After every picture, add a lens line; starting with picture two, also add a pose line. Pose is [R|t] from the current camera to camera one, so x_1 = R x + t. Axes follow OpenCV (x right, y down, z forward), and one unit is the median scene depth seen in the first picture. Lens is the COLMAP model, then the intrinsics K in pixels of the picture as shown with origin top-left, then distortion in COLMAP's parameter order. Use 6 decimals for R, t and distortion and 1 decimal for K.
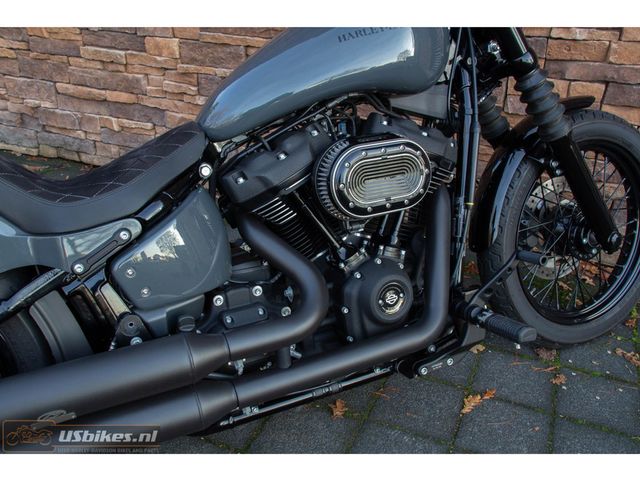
lens RADIAL K [[618.4, 0, 312.0], [0, 618.4, 261.0], [0, 0, 1]] dist [-0.003762, 0.000000]
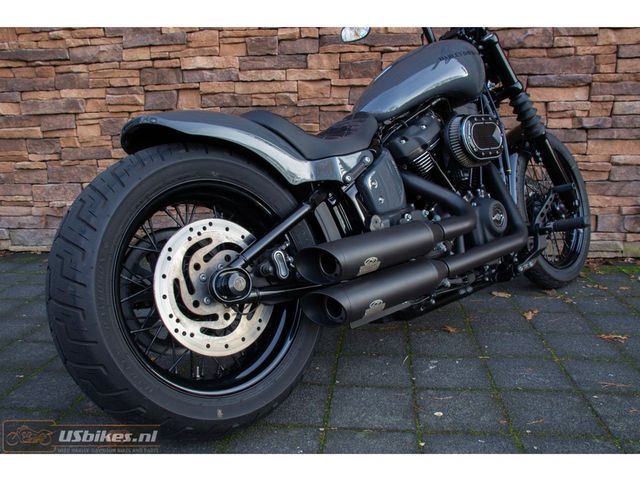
lens RADIAL K [[585.0, 0, 296.8], [0, 585.0, 266.7], [0, 0, 1]] dist [-0.086451, 0.000000]
pose [[0.962762, -0.108951, 0.247424, -0.515839], [0.167010, 0.959371, -0.227408, 0.304759], [-0.212595, 0.260262, 0.941842, -0.143166]]
